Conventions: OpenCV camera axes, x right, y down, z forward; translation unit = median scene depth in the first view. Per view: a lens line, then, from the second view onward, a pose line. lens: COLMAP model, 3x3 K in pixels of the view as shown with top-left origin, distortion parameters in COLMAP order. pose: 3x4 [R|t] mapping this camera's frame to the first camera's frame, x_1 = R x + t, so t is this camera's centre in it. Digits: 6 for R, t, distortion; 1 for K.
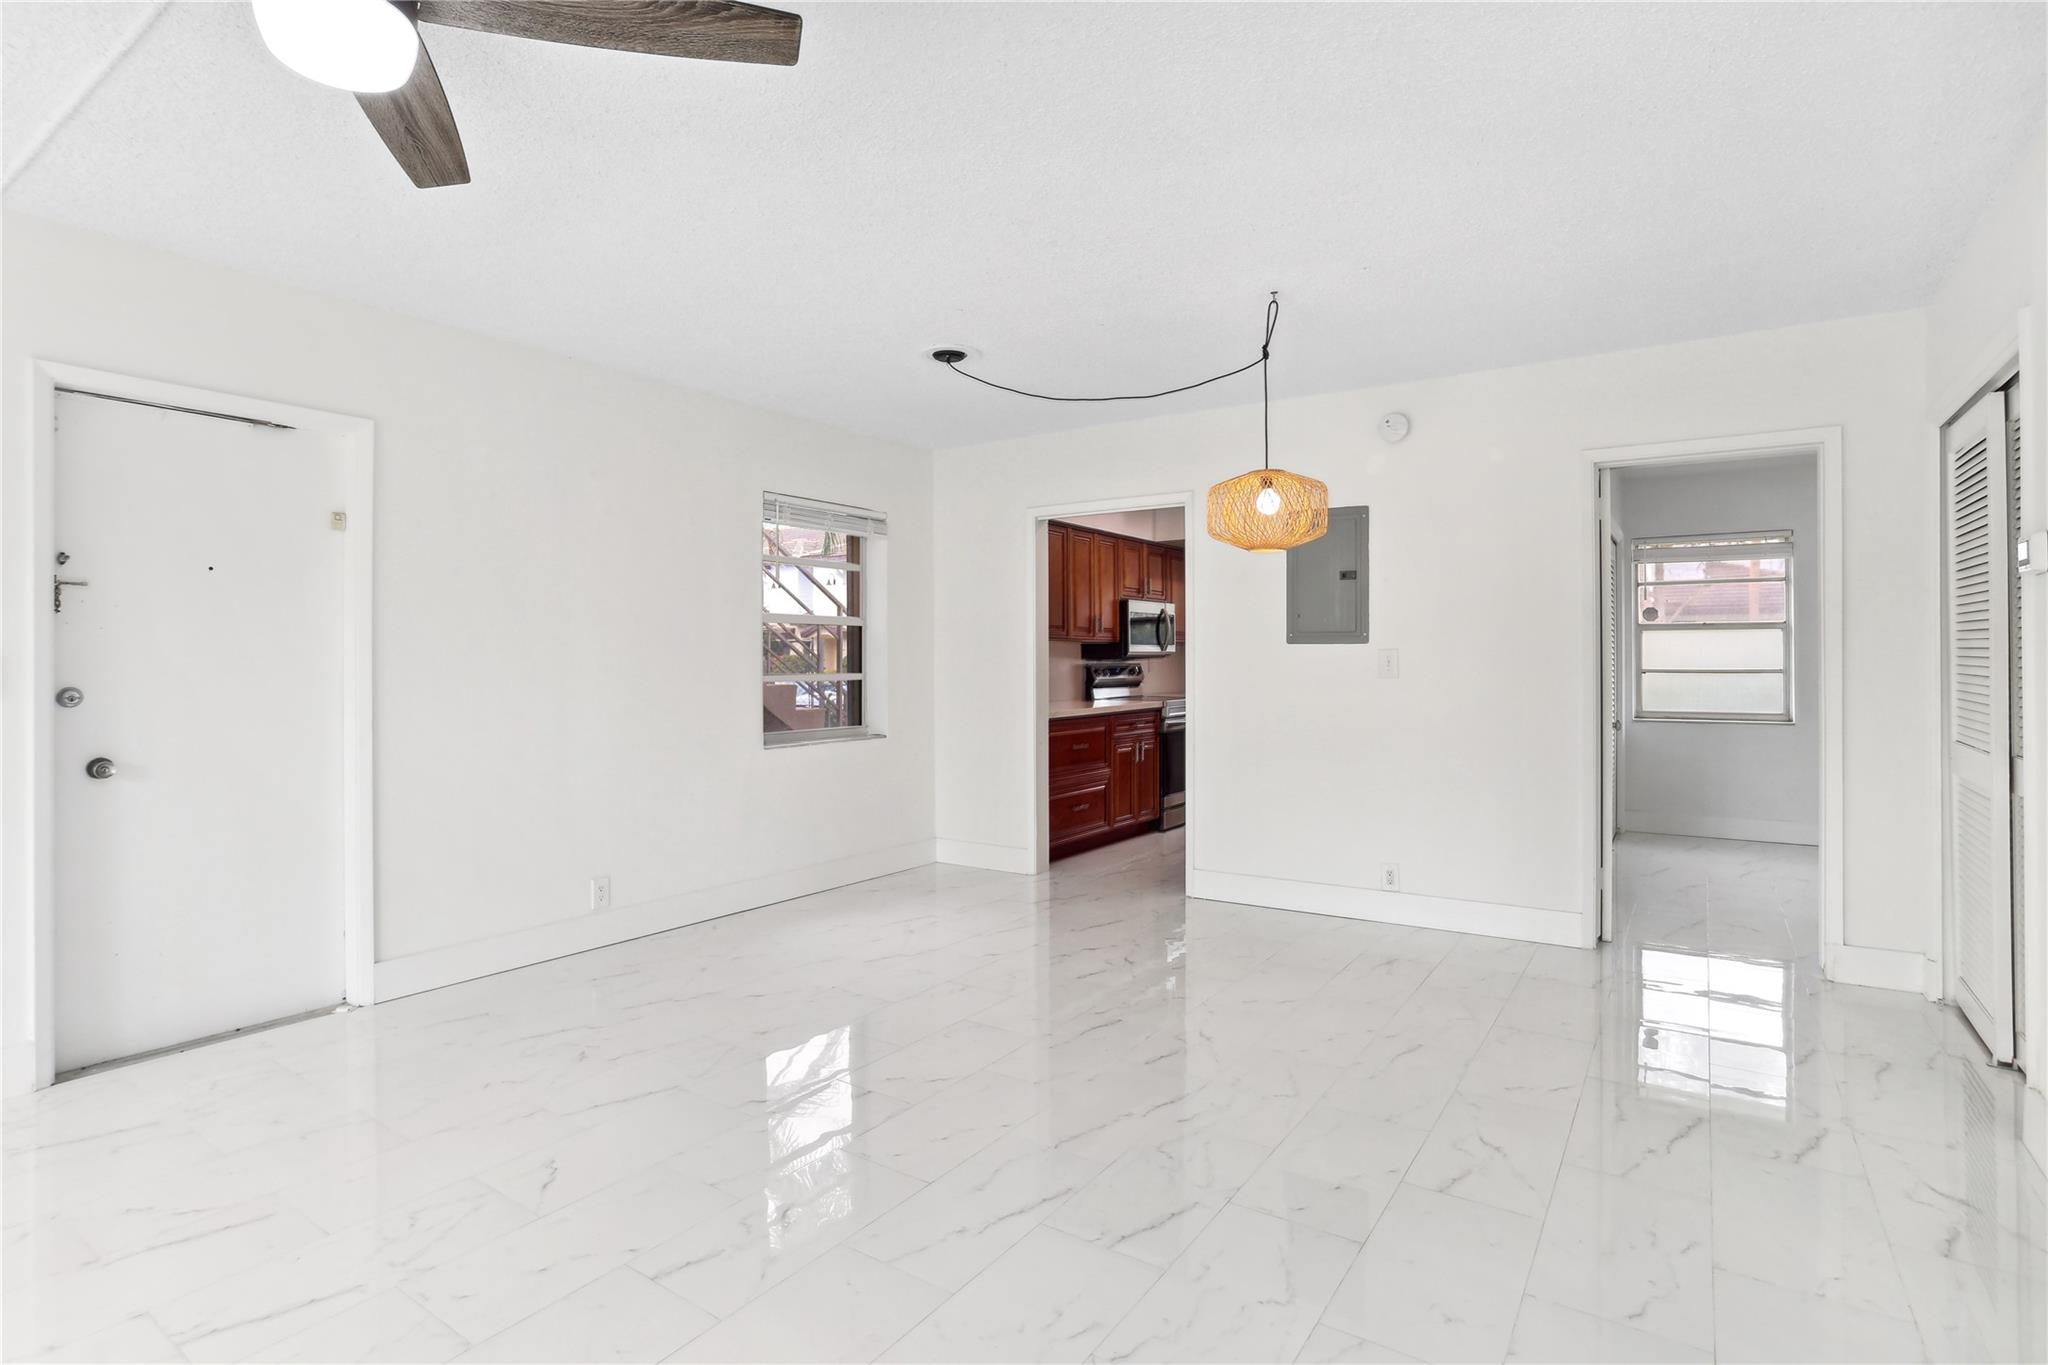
lens RADIAL K [[1019.1, 0, 1017.0], [0, 1019.1, 658.7], [0, 0, 1]] dist [-0.074627, 0.043160]
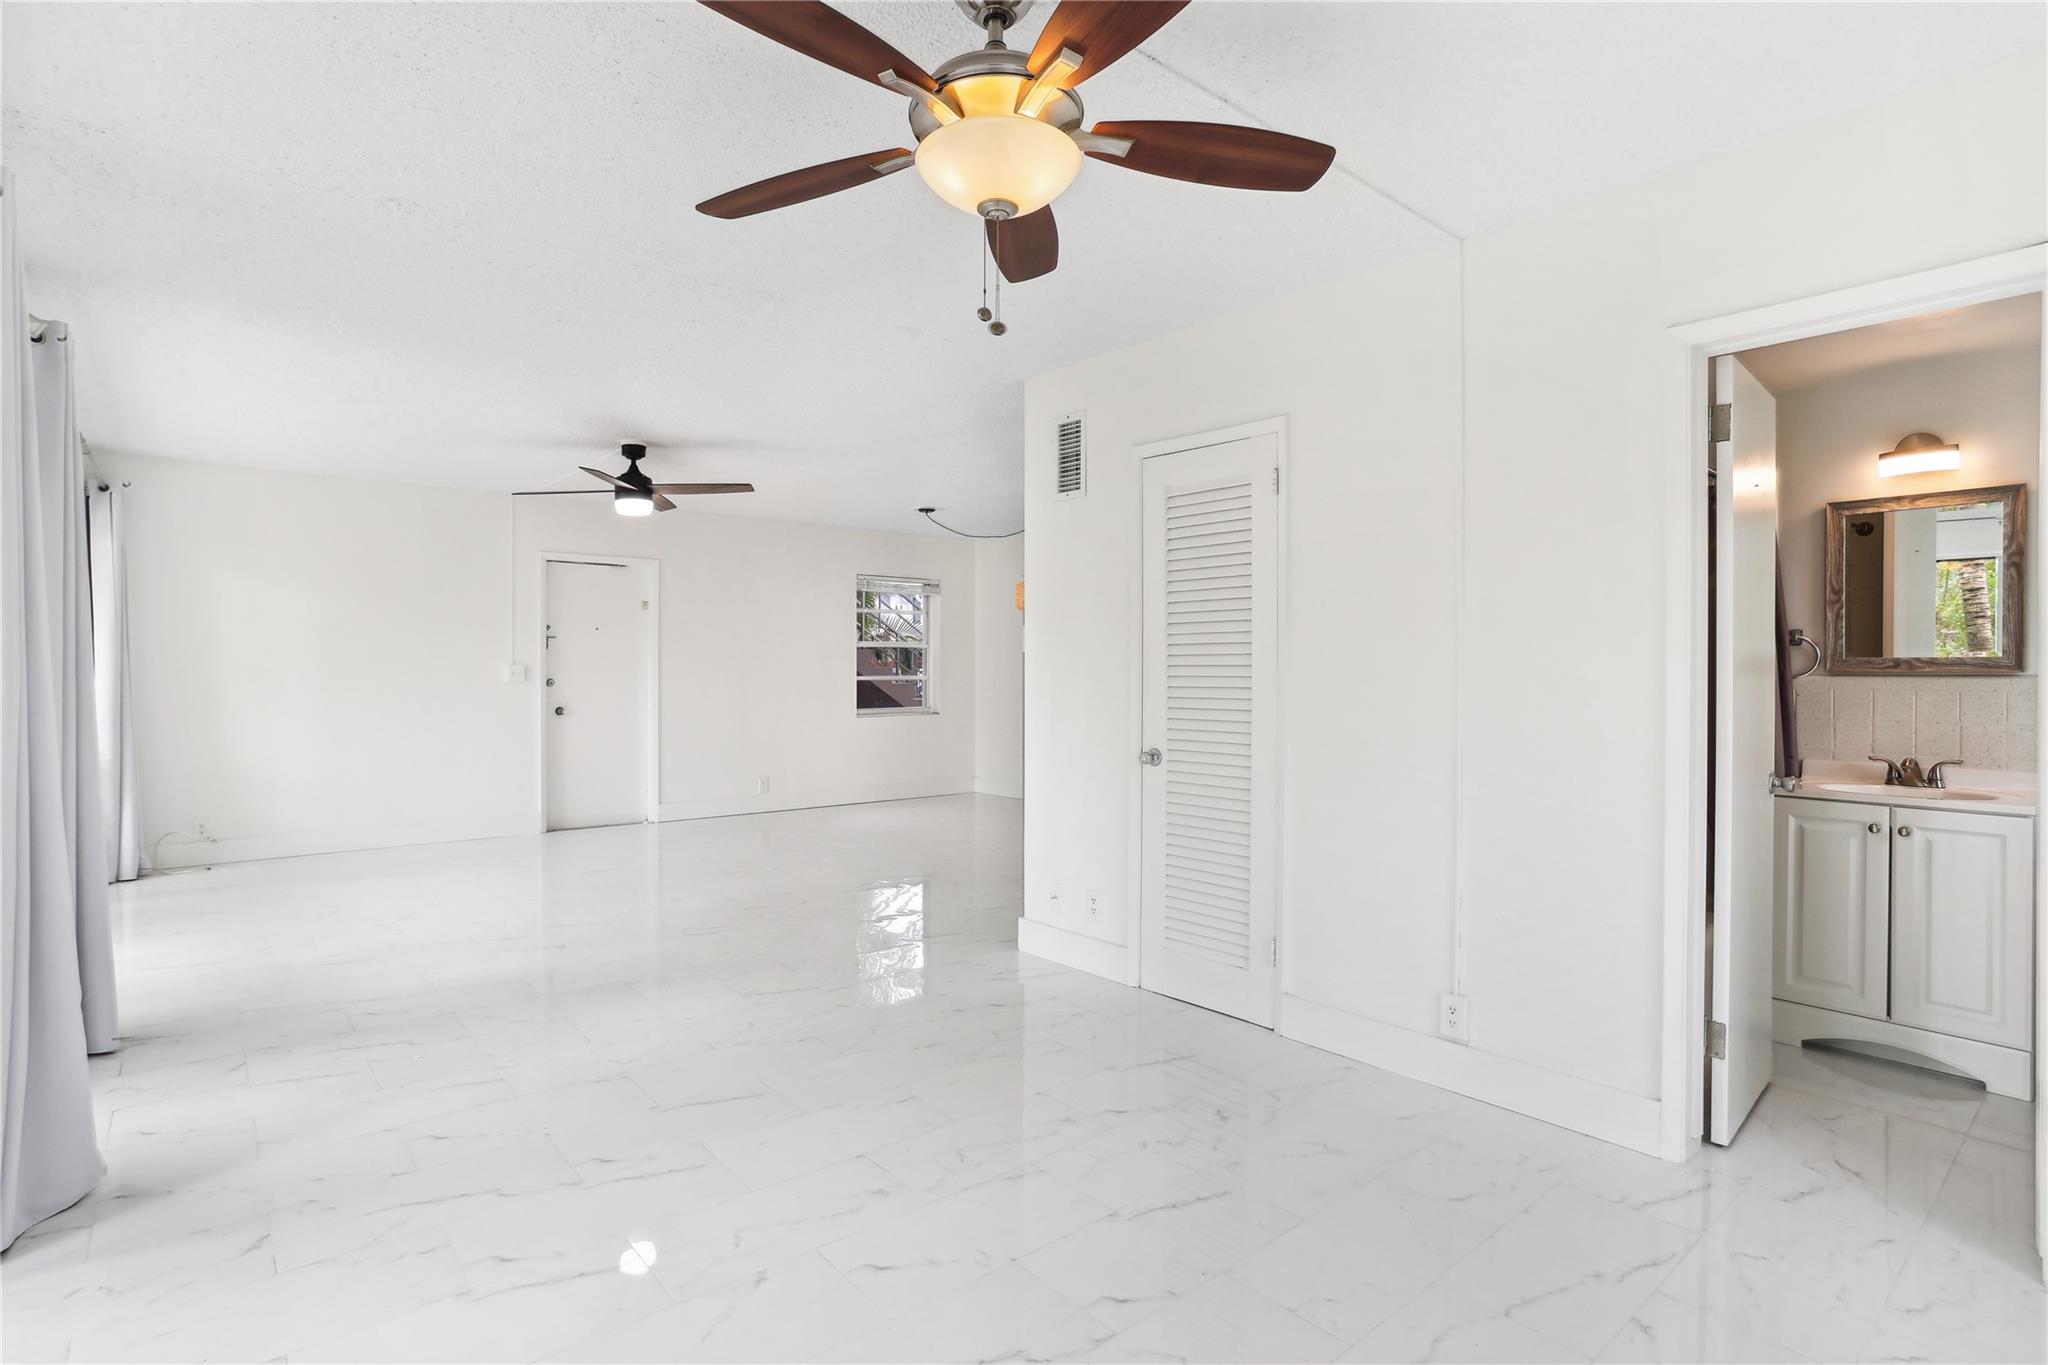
lens RADIAL K [[1022.5, 0, 1007.3], [0, 1022.5, 669.3], [0, 0, 1]] dist [-0.058389, 0.035196]
pose [[0.959610, 0.006829, -0.281249, 0.505818], [-0.004640, 0.999954, 0.008451, -0.012374], [0.281294, -0.006805, 0.959597, -0.657304]]
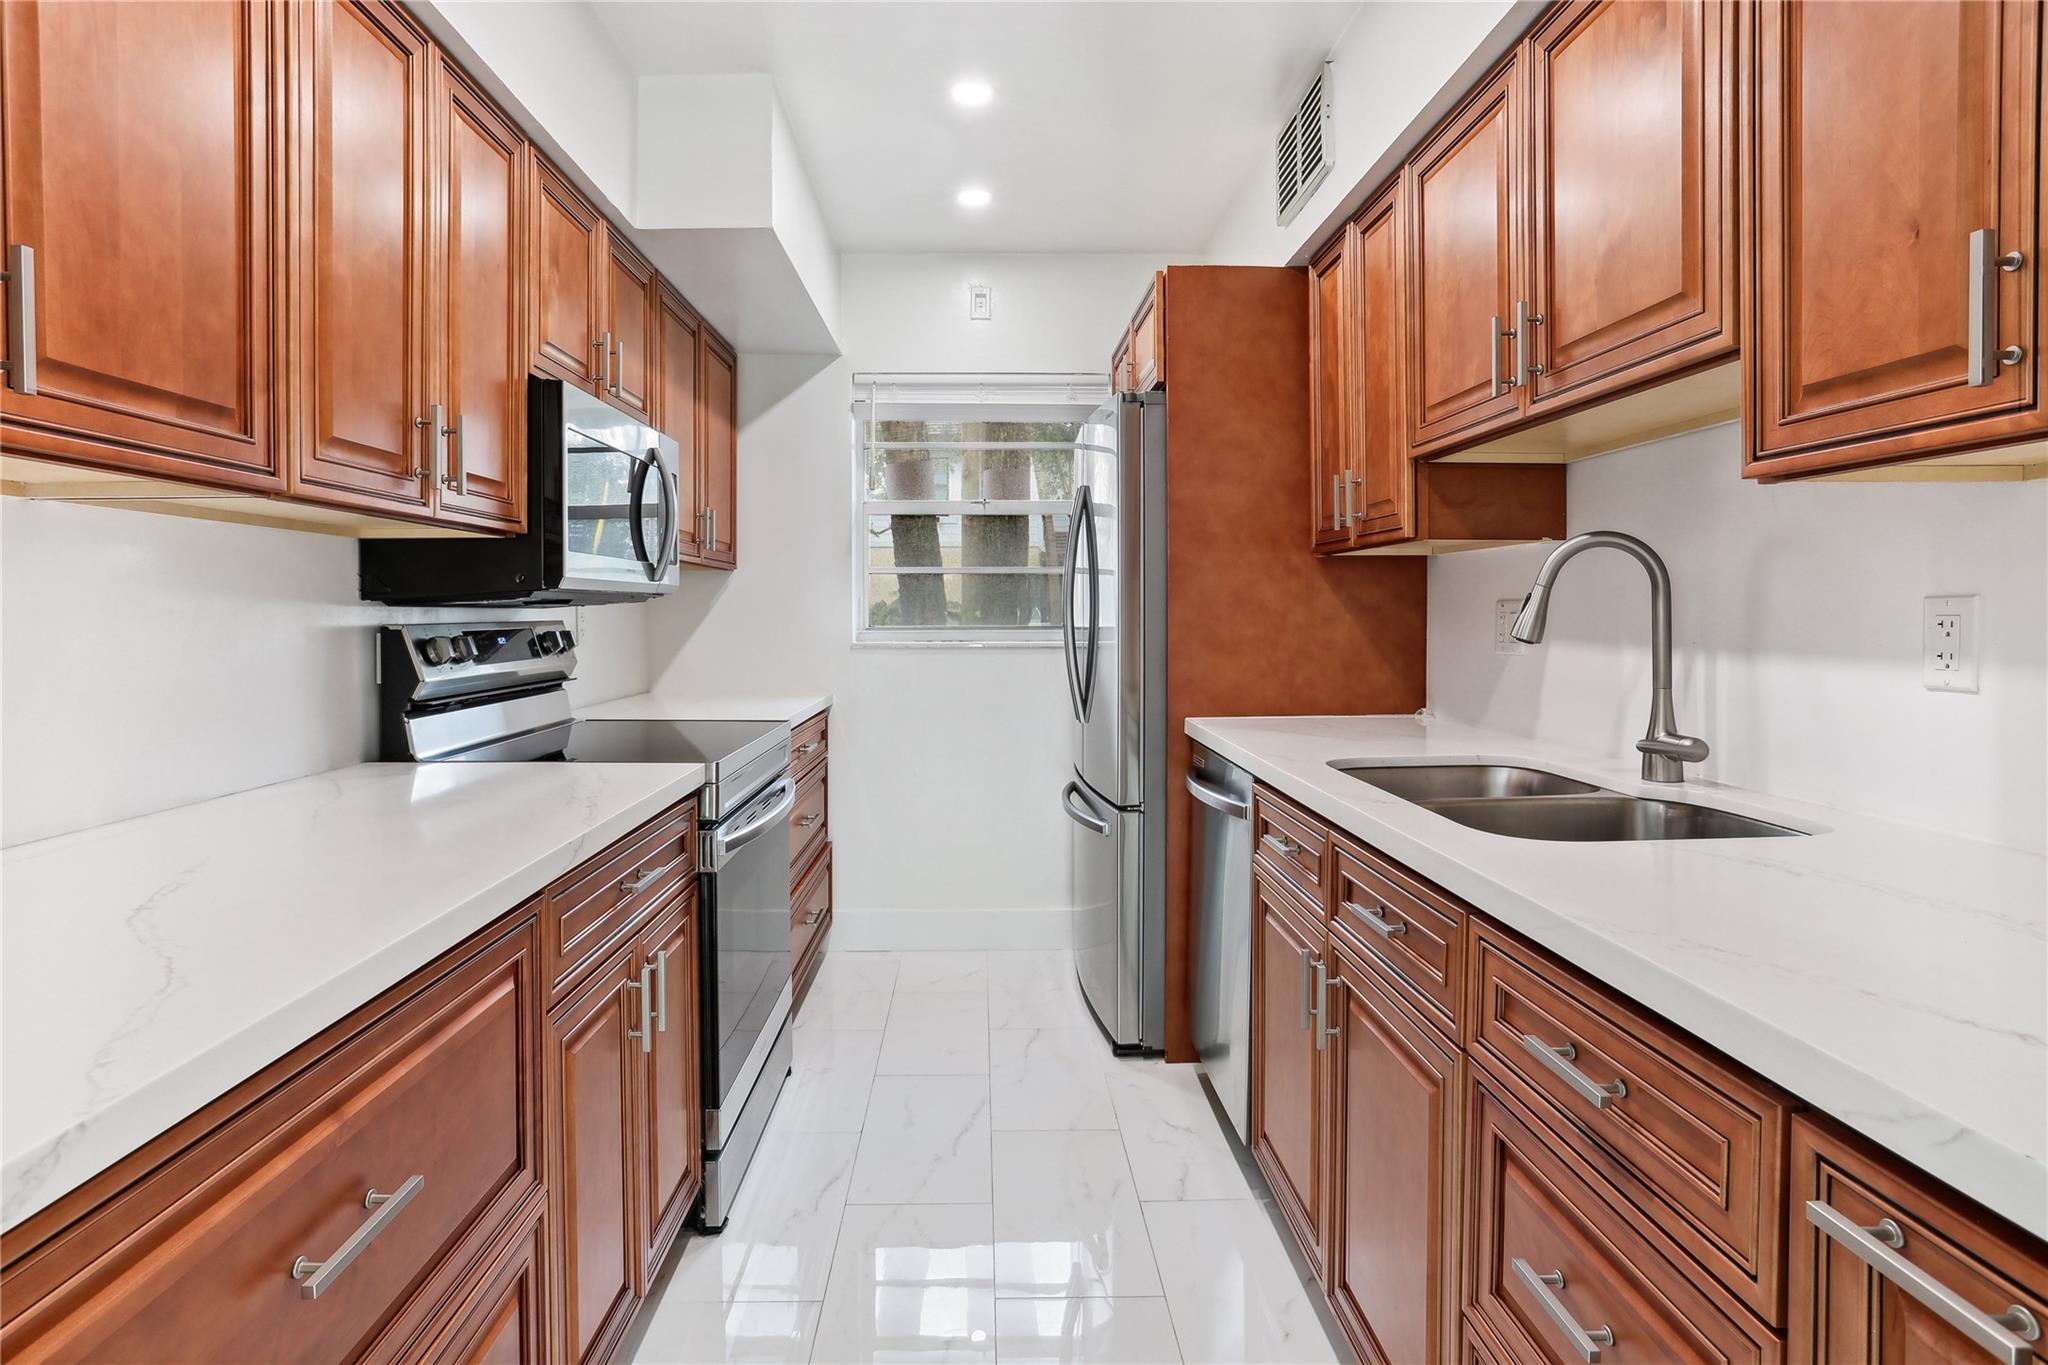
lens RADIAL K [[1044.6, 0, 963.3], [0, 1044.6, 610.7], [0, 0, 1]] dist [-0.000179, 0.000015]
pose [[0.830734, 0.002731, 0.556662, 0.061734], [-0.003870, 0.999992, 0.000870, 0.002152], [-0.556655, -0.002877, 0.830739, 1.000215]]
